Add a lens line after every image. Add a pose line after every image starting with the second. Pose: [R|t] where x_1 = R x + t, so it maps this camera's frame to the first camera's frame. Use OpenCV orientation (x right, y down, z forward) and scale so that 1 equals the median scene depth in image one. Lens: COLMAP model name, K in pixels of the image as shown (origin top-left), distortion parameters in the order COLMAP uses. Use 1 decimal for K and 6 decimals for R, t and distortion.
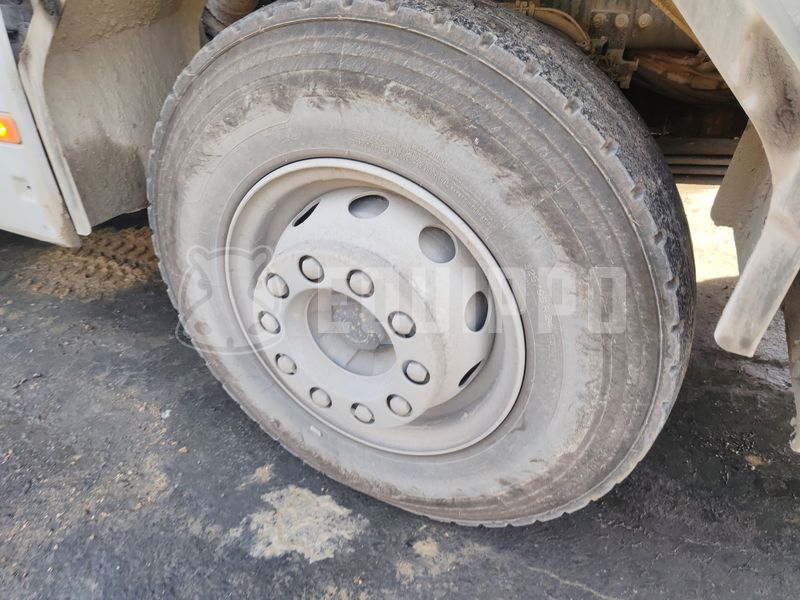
lens RADIAL K [[582.2, 0, 399.5], [0, 582.2, 299.6], [0, 0, 1]] dist [-0.003512, -0.002469]
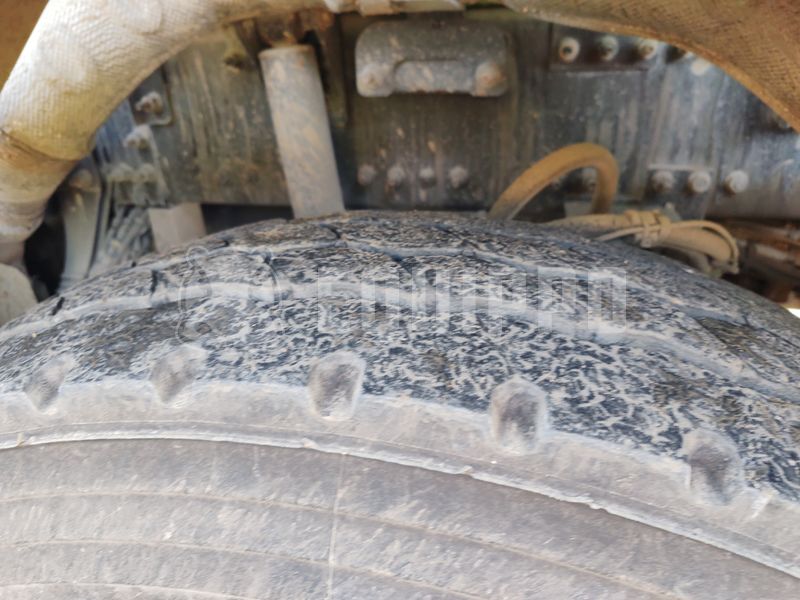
lens RADIAL K [[582.2, 0, 400.3], [0, 582.2, 300.5], [0, 0, 1]] dist [-0.003512, -0.002469]
pose [[0.968819, -0.124933, 0.213965, -0.110584], [0.144799, 0.986240, -0.079776, -0.520659], [-0.201054, 0.108271, 0.973578, 0.703673]]
